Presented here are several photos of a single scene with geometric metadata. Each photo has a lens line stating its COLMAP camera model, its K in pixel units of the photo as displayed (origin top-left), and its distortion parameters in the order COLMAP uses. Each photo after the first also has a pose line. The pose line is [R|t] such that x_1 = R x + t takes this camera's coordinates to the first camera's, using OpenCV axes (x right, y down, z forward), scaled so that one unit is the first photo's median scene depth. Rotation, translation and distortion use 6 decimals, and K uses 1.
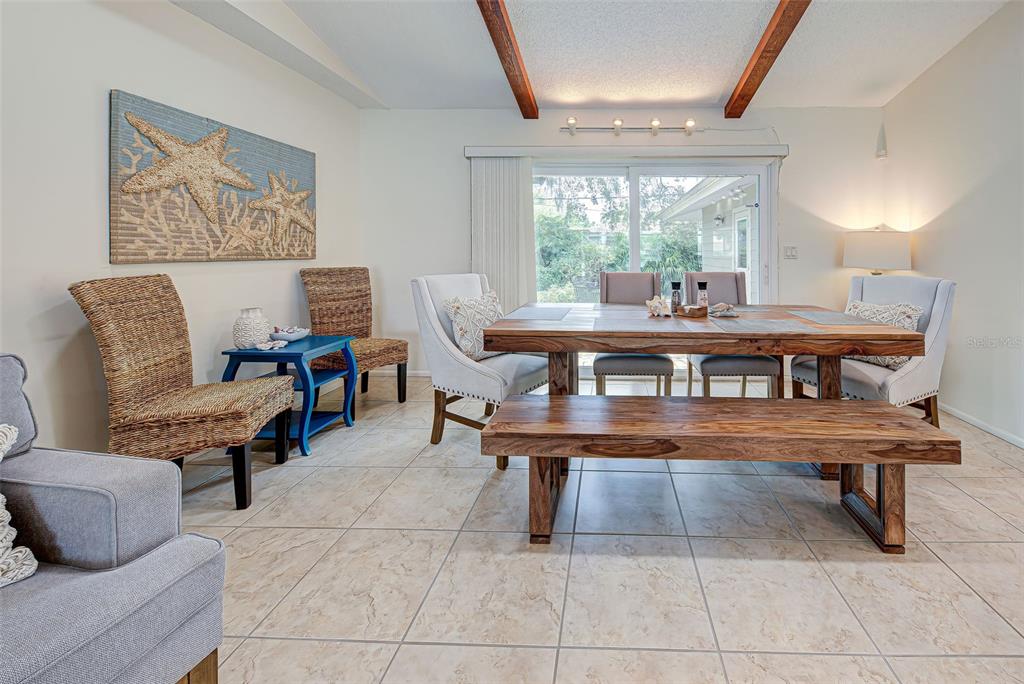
lens RADIAL K [[376.5, 0, 513.5], [0, 376.5, 252.6], [0, 0, 1]] dist [0.000994, -0.002813]
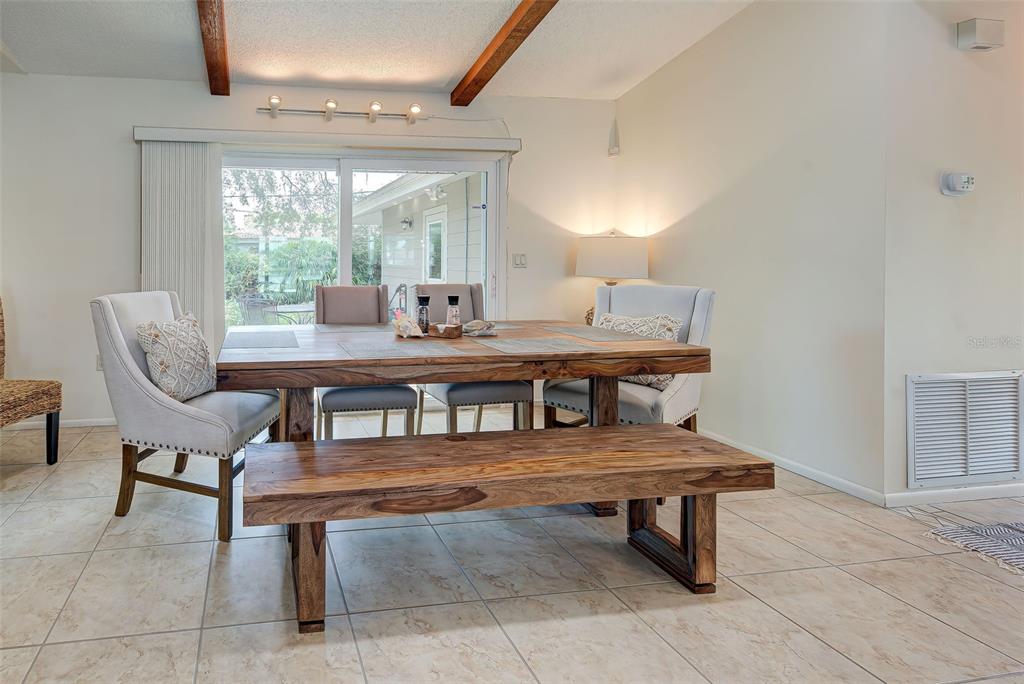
lens RADIAL K [[480.3, 0, 411.6], [0, 480.3, 261.7], [0, 0, 1]] dist [-0.000511, 0.000131]
pose [[0.987314, -0.007946, 0.158581, 0.212260], [0.008371, 0.999963, -0.002012, 0.001692], [-0.158559, 0.003314, 0.987344, -0.050675]]
